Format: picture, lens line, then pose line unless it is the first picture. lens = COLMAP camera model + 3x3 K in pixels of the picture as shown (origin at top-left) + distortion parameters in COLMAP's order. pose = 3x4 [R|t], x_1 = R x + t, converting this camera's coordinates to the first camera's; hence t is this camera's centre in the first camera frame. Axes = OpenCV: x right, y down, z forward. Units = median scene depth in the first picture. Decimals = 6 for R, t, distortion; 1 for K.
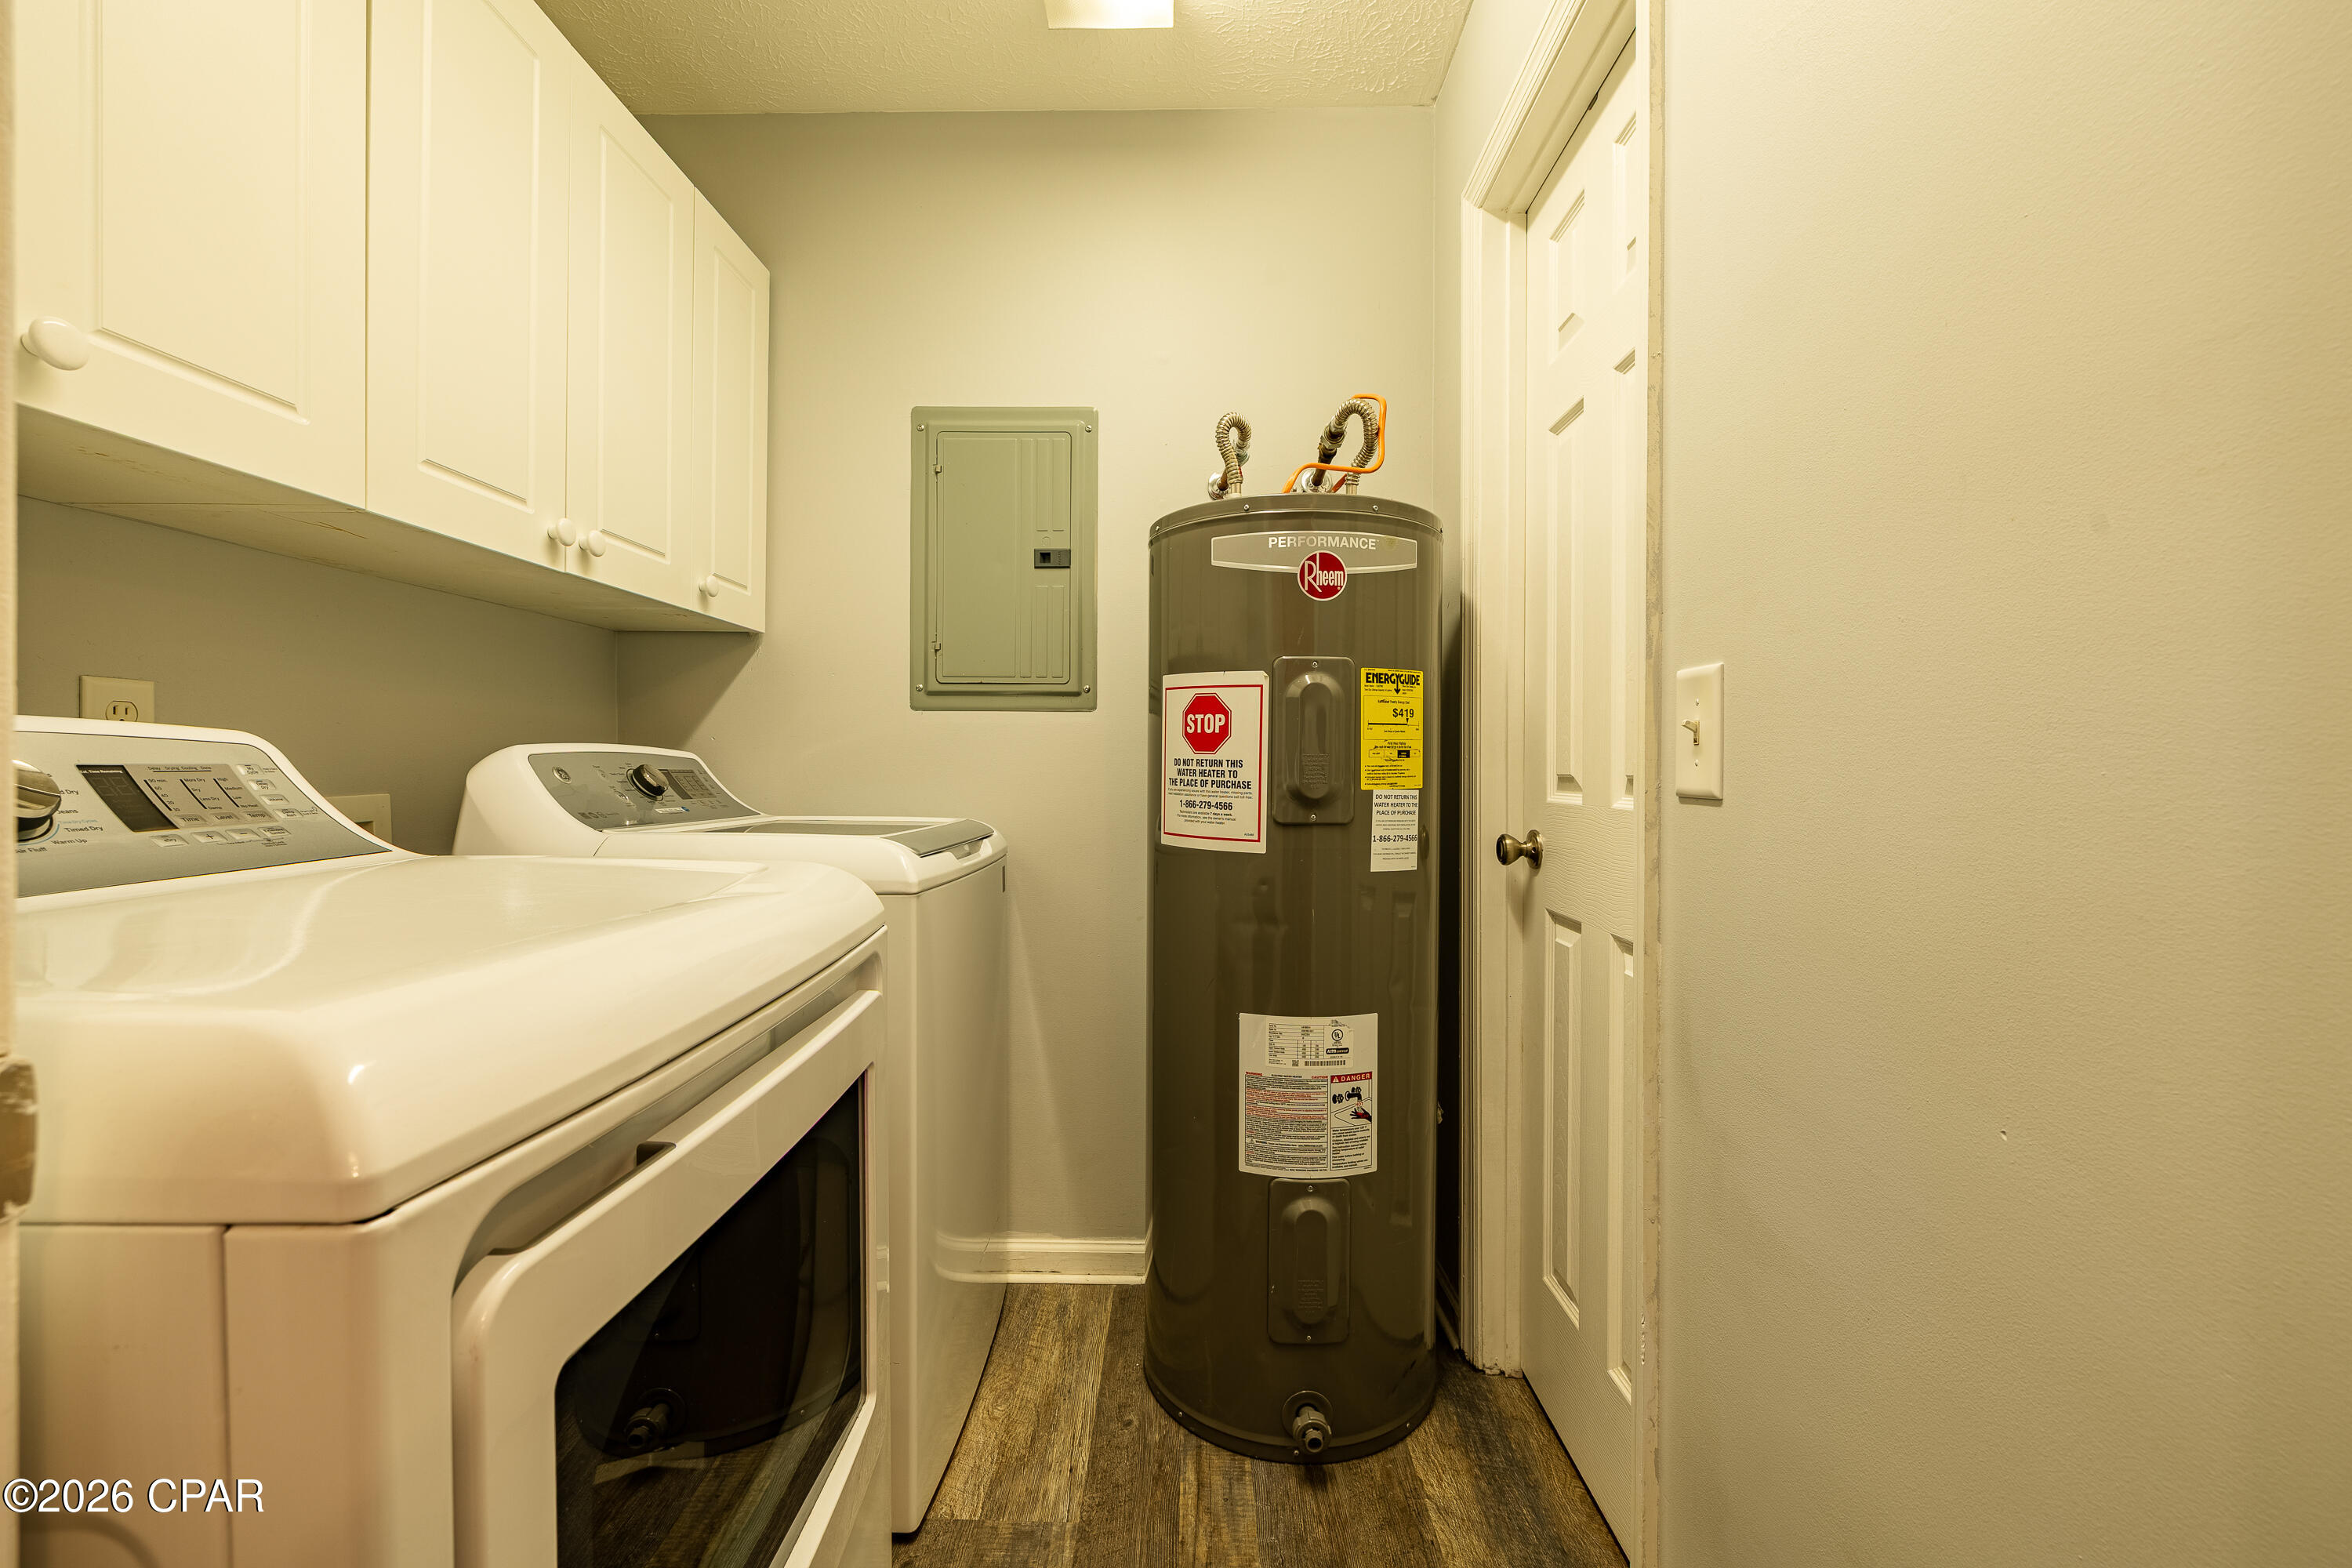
lens RADIAL K [[980.3, 0, 1173.9], [0, 980.3, 772.4], [0, 0, 1]] dist [-0.000776, 0.000378]
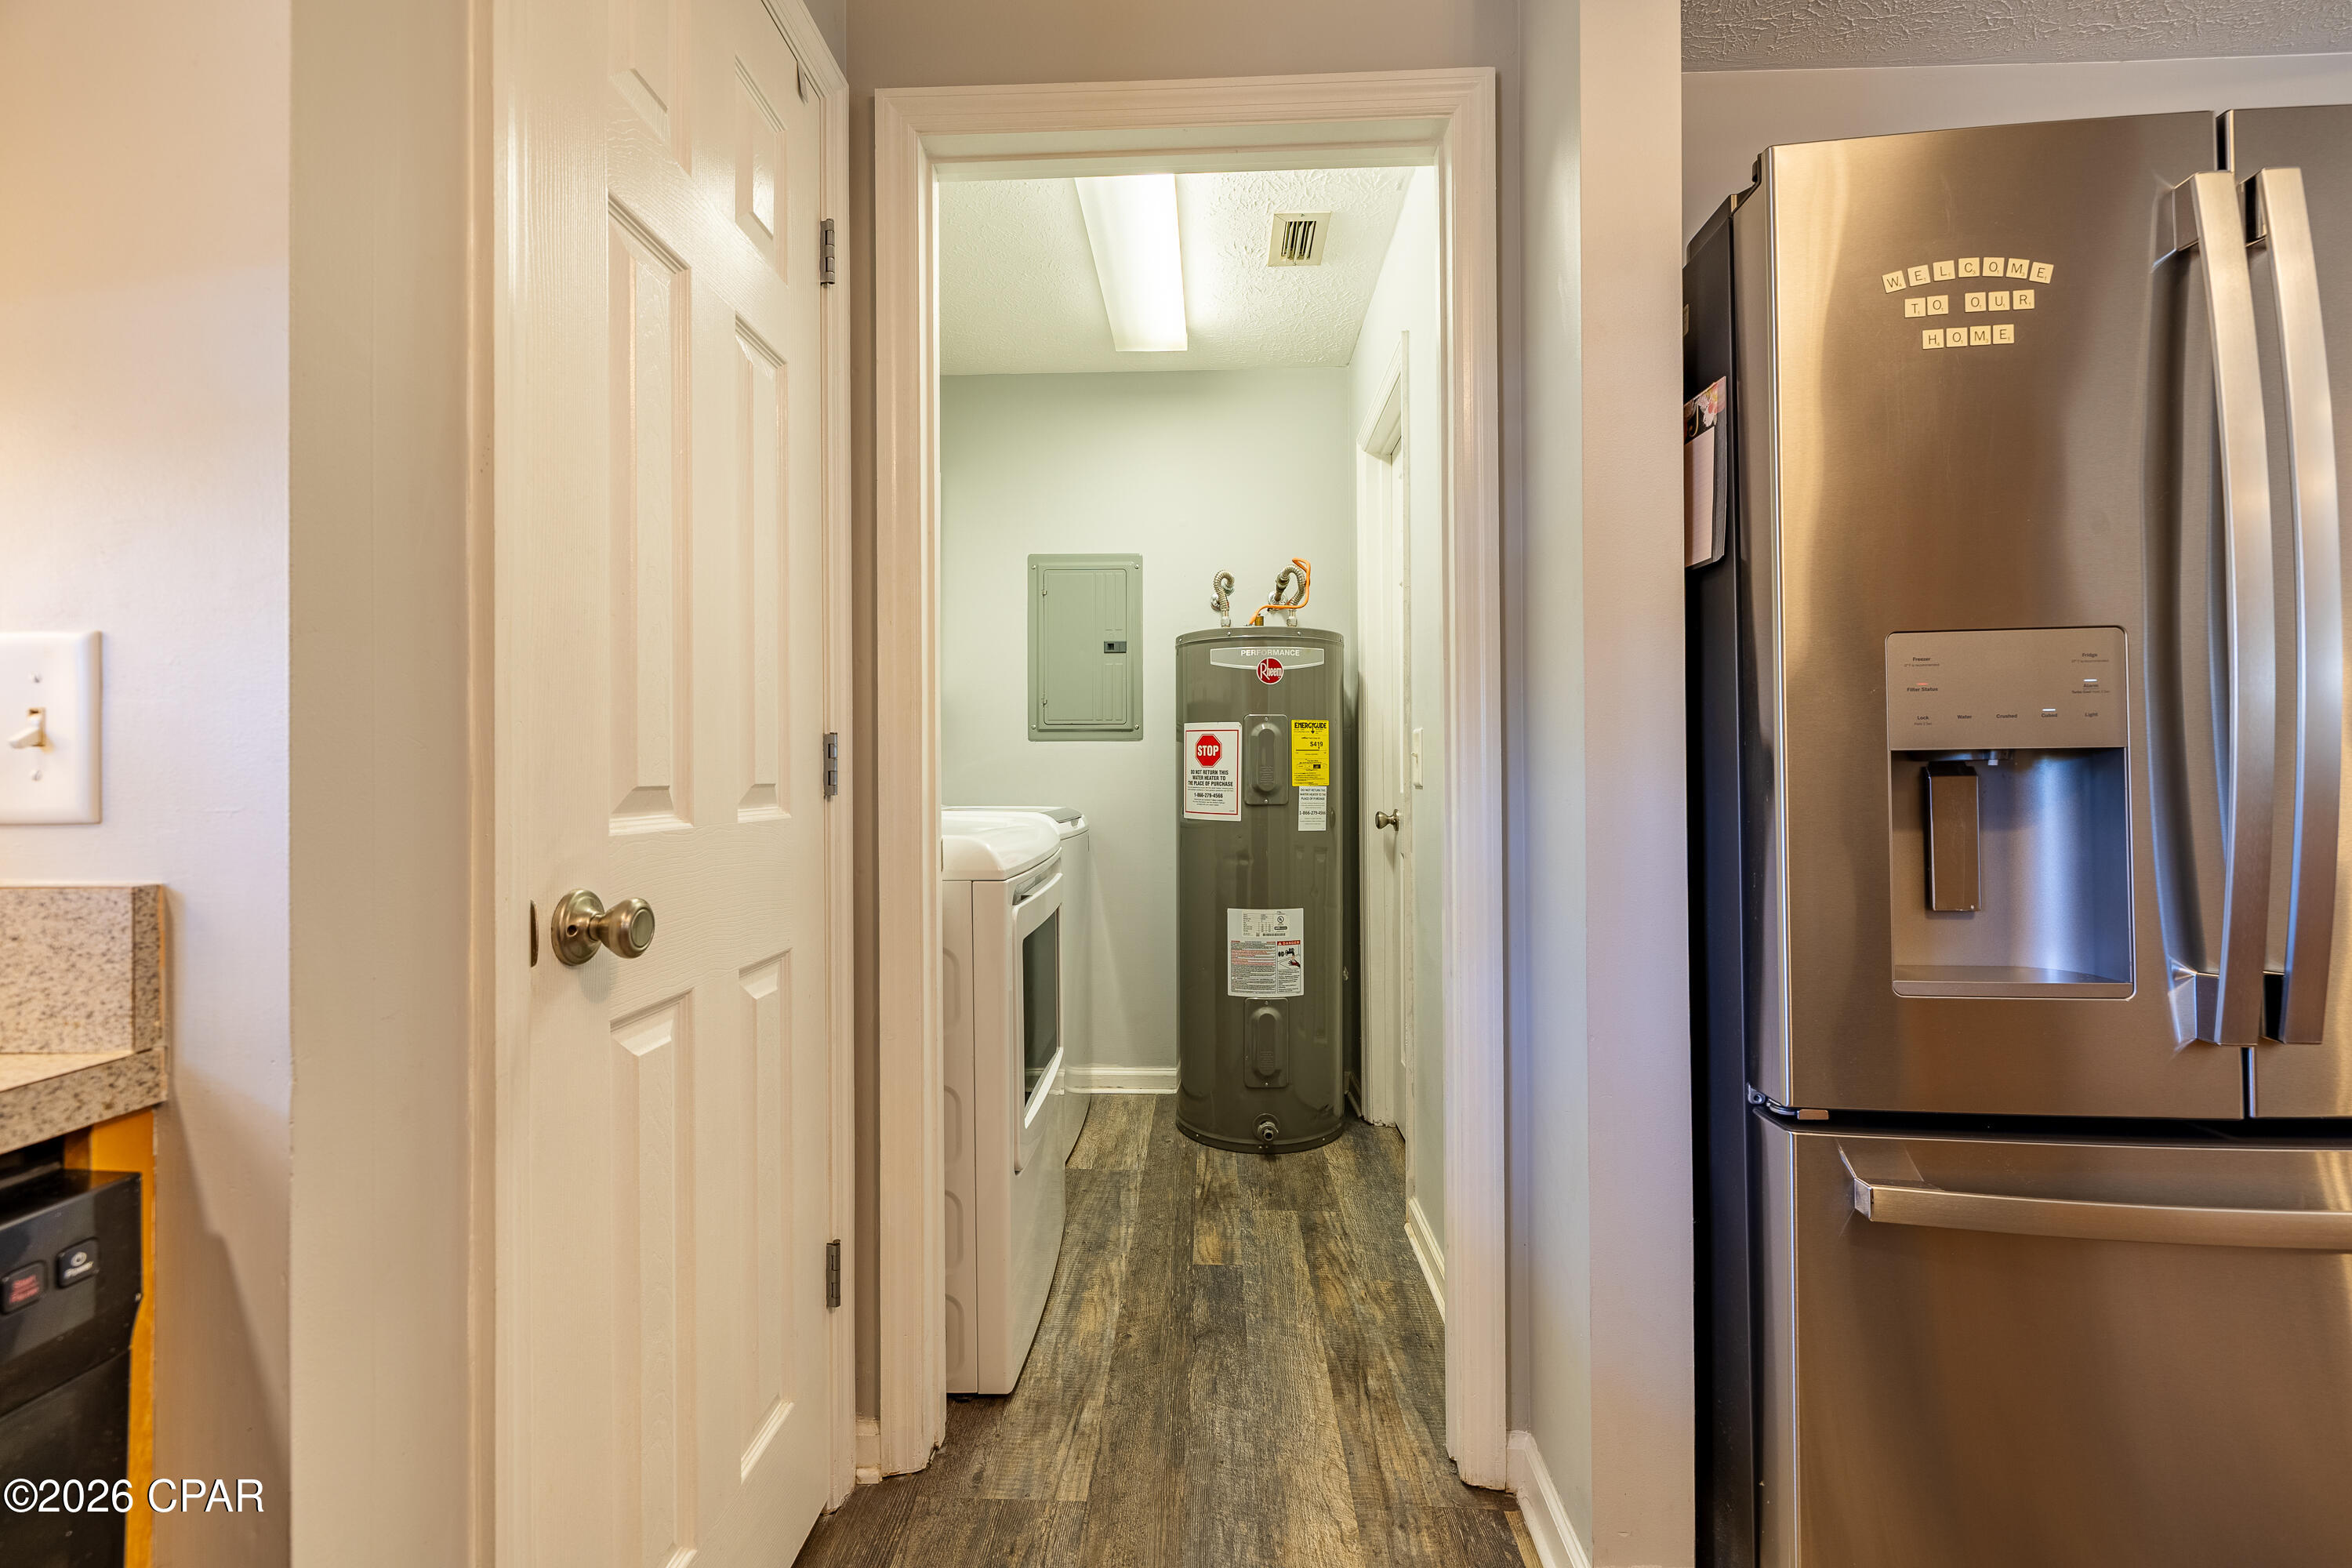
lens RADIAL K [[980.3, 0, 1173.9], [0, 980.3, 772.4], [0, 0, 1]] dist [-0.000776, 0.000378]
pose [[0.999807, -0.007618, -0.018116, 0.001609], [0.007460, 0.999934, -0.008783, 0.006244], [0.018182, 0.008646, 0.999797, -0.833642]]
